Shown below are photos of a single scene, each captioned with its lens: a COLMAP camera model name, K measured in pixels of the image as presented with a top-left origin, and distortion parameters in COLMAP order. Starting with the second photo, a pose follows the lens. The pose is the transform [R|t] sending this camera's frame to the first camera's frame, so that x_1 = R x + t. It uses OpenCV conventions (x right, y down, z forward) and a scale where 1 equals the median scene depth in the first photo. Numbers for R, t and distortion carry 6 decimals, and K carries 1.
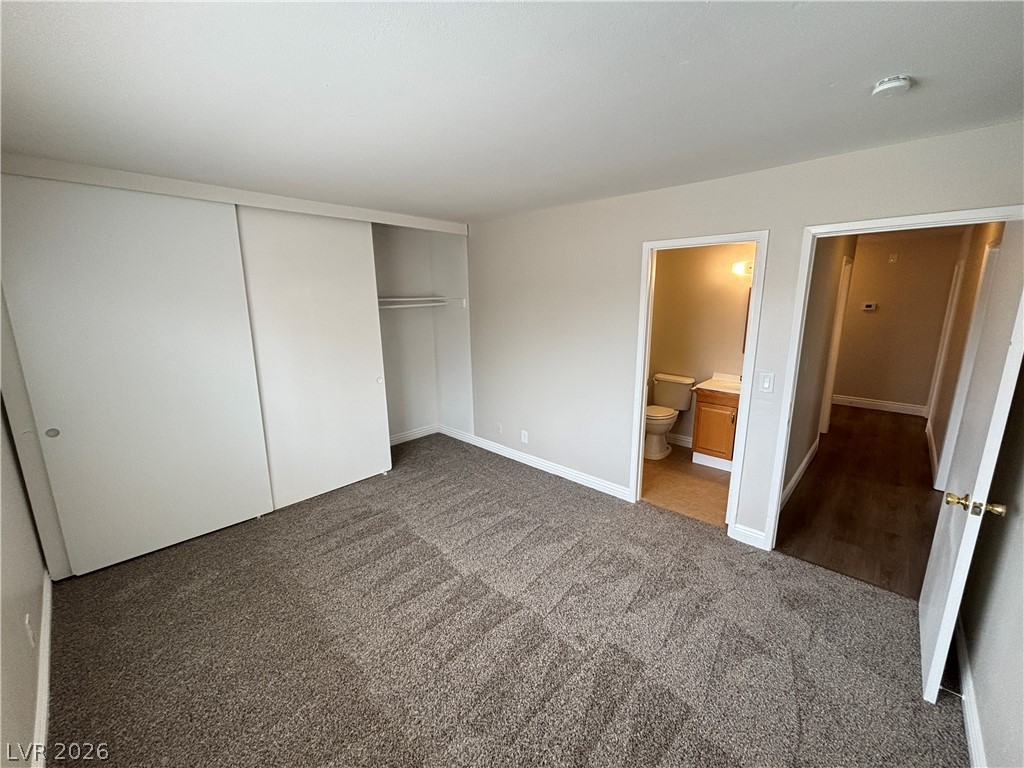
lens RADIAL K [[413.6, 0, 511.3], [0, 413.6, 383.5], [0, 0, 1]] dist [-0.001663, -0.000021]
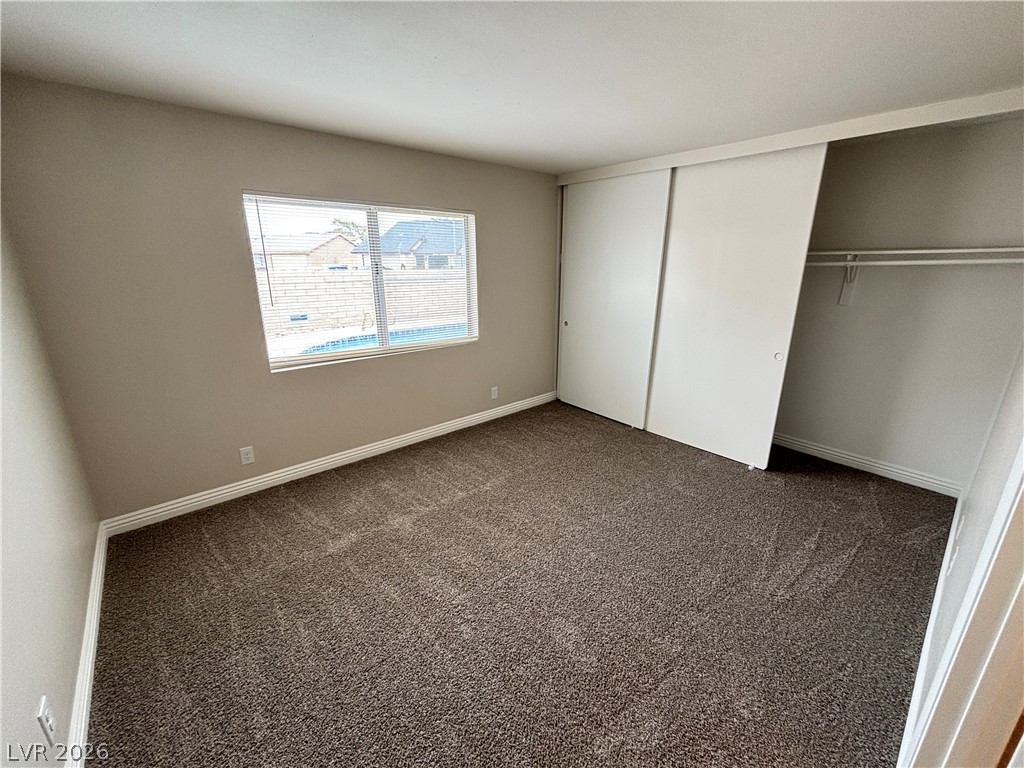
lens RADIAL K [[413.6, 0, 511.3], [0, 413.6, 383.5], [0, 0, 1]] dist [-0.001663, -0.000021]
pose [[-0.104545, 0.289565, -0.951432, 0.585739], [-0.213434, 0.927851, 0.305841, -0.107649], [0.971348, 0.235042, -0.035199, 0.639178]]
